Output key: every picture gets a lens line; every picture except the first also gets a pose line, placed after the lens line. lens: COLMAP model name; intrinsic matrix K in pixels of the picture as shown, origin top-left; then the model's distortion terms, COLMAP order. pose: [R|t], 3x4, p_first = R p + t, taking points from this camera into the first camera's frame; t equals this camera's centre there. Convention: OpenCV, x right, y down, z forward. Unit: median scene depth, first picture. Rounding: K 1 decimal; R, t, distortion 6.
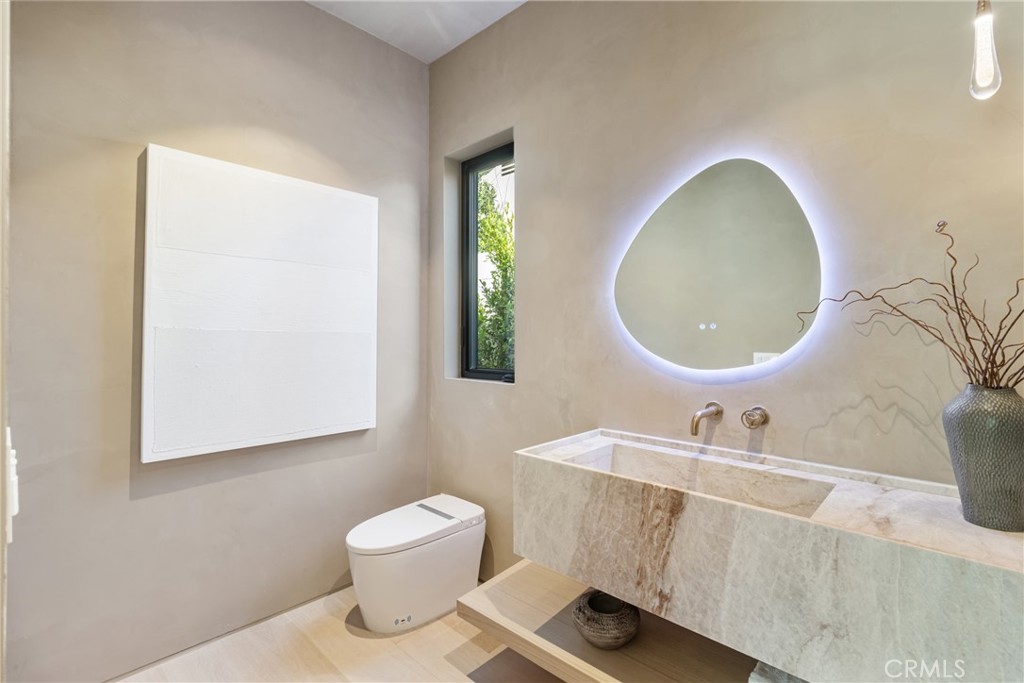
lens RADIAL K [[476.6, 0, 514.1], [0, 476.6, 338.0], [0, 0, 1]] dist [0.002305, 0.000061]
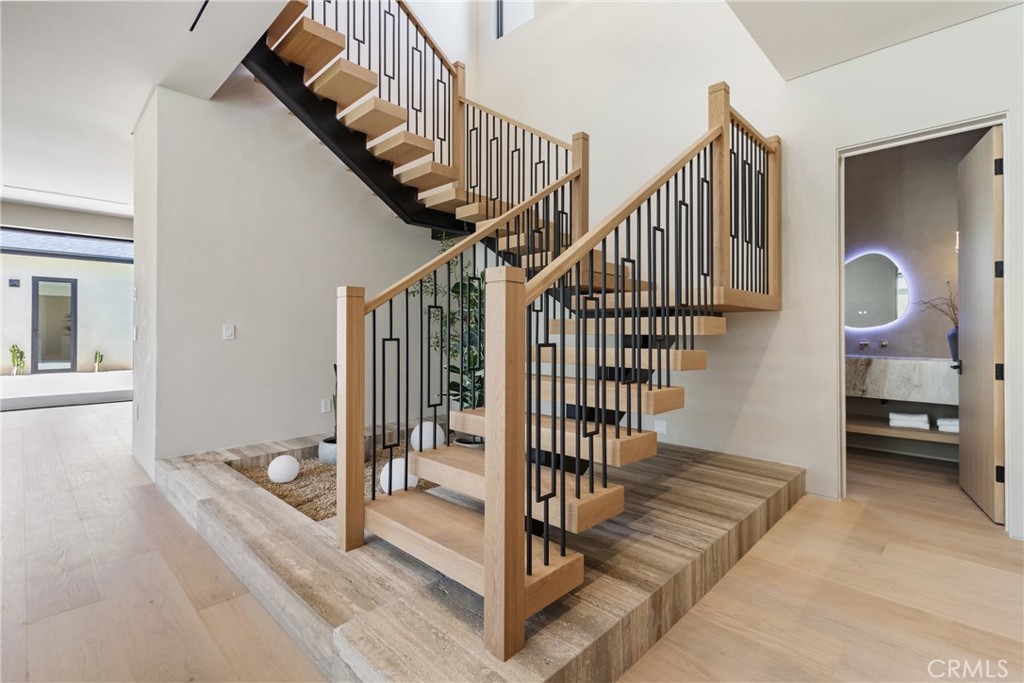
lens RADIAL K [[476.6, 0, 509.3], [0, 476.6, 335.7], [0, 0, 1]] dist [0.002305, 0.000061]
pose [[0.999363, 0.004082, -0.035451, -2.154812], [-0.004134, 0.999991, -0.001377, 0.170130], [0.035445, 0.001523, 0.999370, -2.563928]]
